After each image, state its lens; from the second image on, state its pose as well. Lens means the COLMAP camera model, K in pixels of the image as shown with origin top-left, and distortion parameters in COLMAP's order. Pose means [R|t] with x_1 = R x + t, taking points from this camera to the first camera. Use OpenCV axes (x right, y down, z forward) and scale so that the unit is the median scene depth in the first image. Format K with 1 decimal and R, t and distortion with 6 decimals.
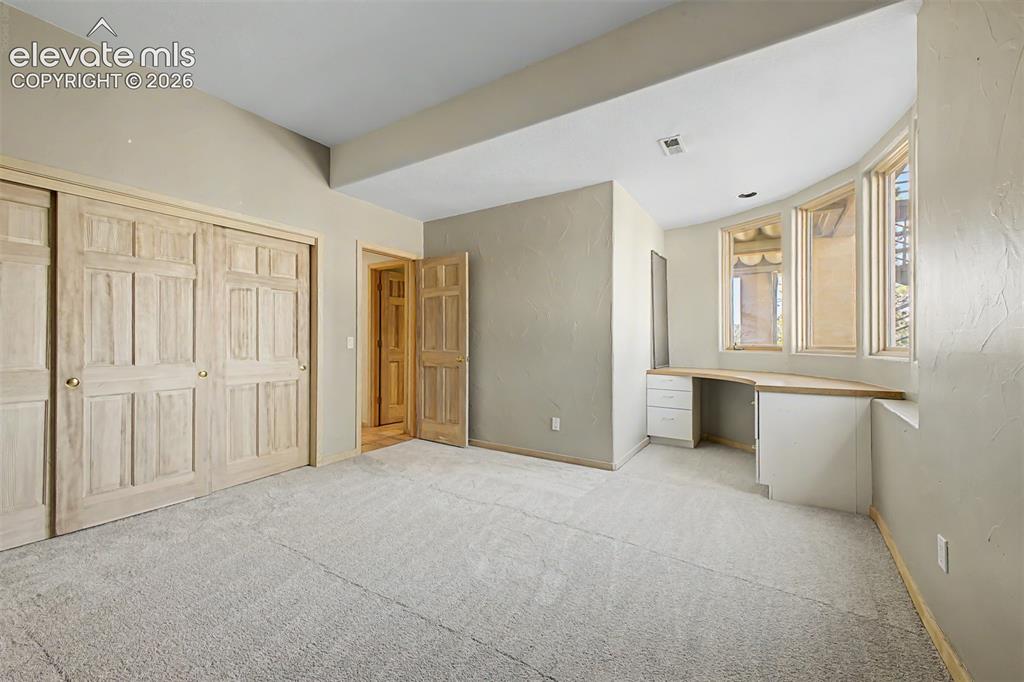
lens RADIAL K [[407.7, 0, 512.9], [0, 407.7, 338.8], [0, 0, 1]] dist [0.009231, -0.002738]
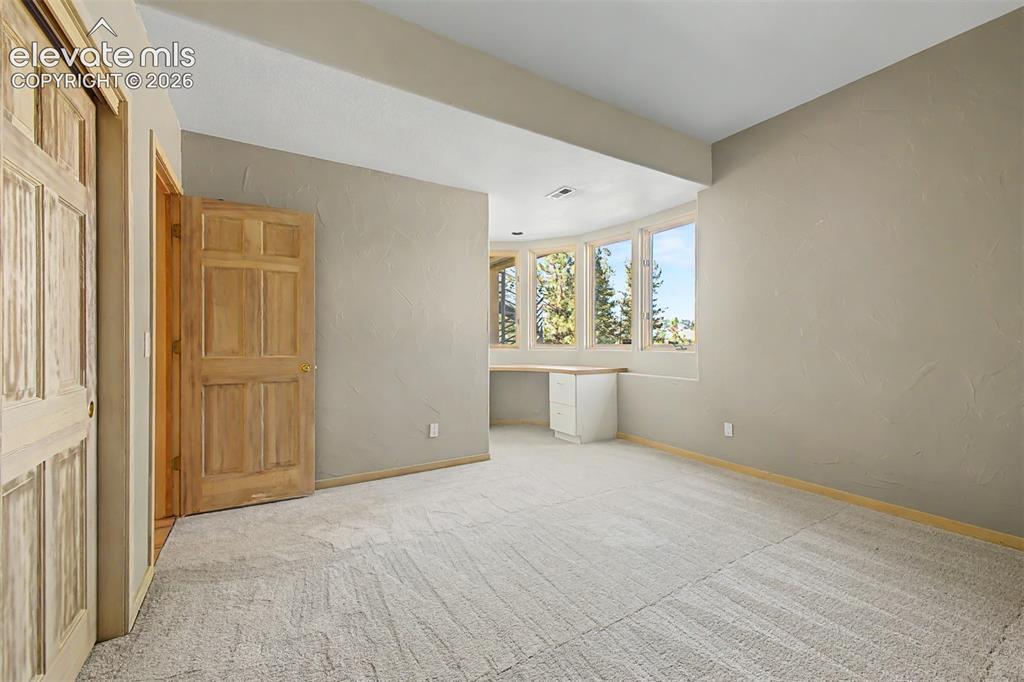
lens RADIAL K [[407.7, 0, 510.2], [0, 407.7, 343.0], [0, 0, 1]] dist [0.009231, -0.002738]
pose [[0.438908, 0.000300, 0.898532, -0.647230], [-0.000423, 1.000000, -0.000127, 0.009484], [-0.898532, -0.000324, 0.438908, 0.428001]]
